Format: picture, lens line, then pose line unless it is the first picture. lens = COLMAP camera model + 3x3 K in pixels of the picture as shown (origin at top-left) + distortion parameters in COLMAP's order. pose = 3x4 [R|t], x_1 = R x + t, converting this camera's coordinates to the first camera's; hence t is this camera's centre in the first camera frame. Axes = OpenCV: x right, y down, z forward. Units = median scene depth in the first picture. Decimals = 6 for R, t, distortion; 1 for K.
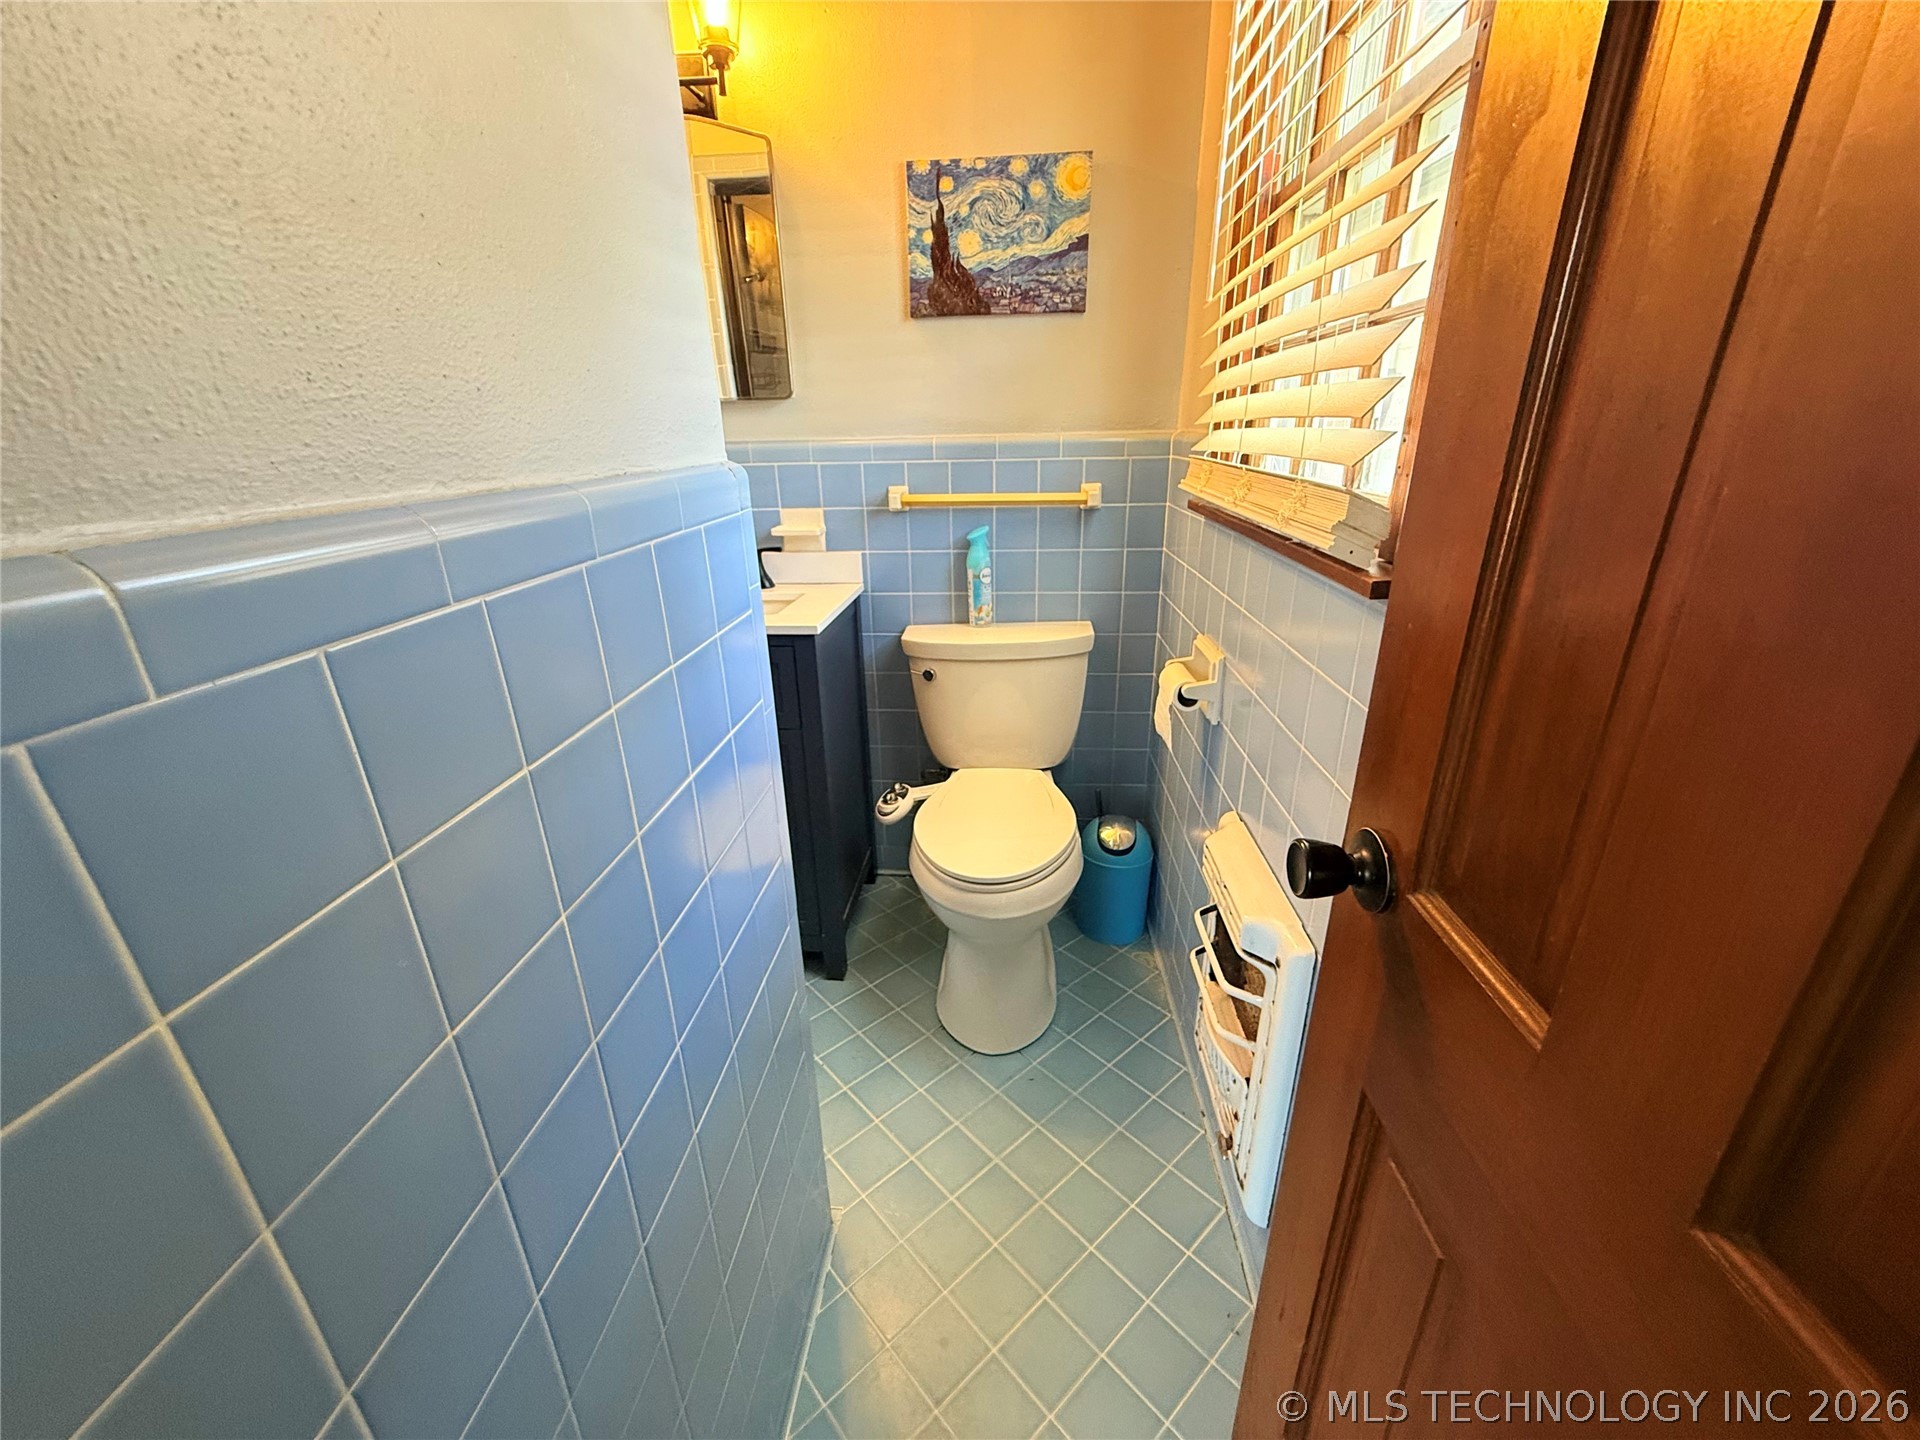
lens RADIAL K [[764.3, 0, 960.0], [0, 764.3, 720.0], [0, 0, 1]] dist [0.000187, -0.000080]
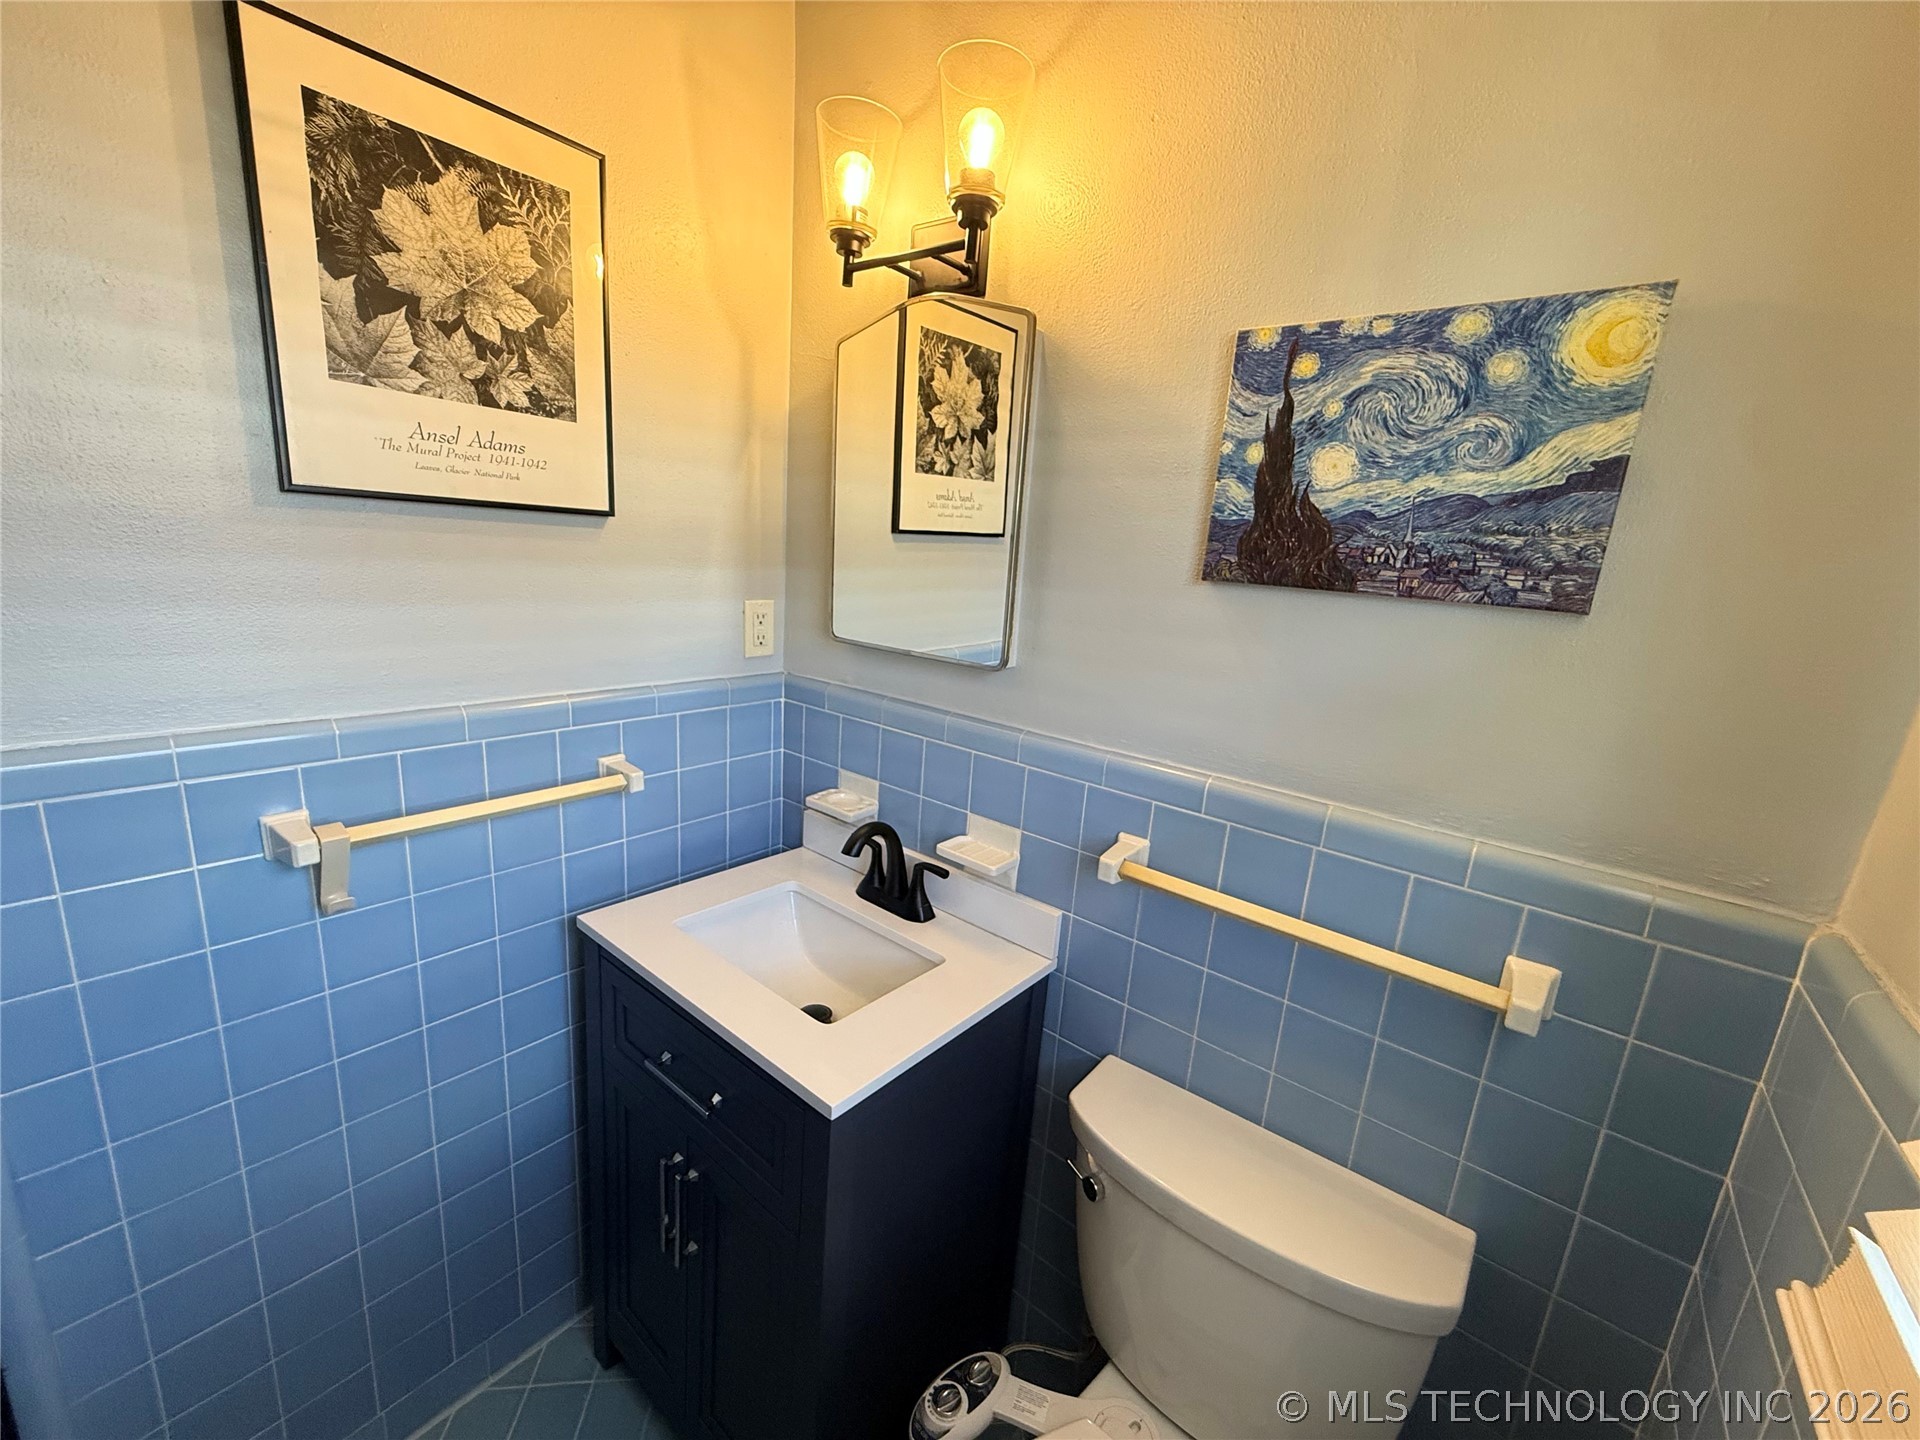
lens RADIAL K [[764.3, 0, 960.0], [0, 764.3, 720.0], [0, 0, 1]] dist [0.000187, -0.000080]
pose [[0.821299, 0.205617, -0.532155, 0.116099], [-0.292355, 0.952693, -0.083097, -0.341141], [0.489894, 0.223826, 0.842559, 0.474680]]
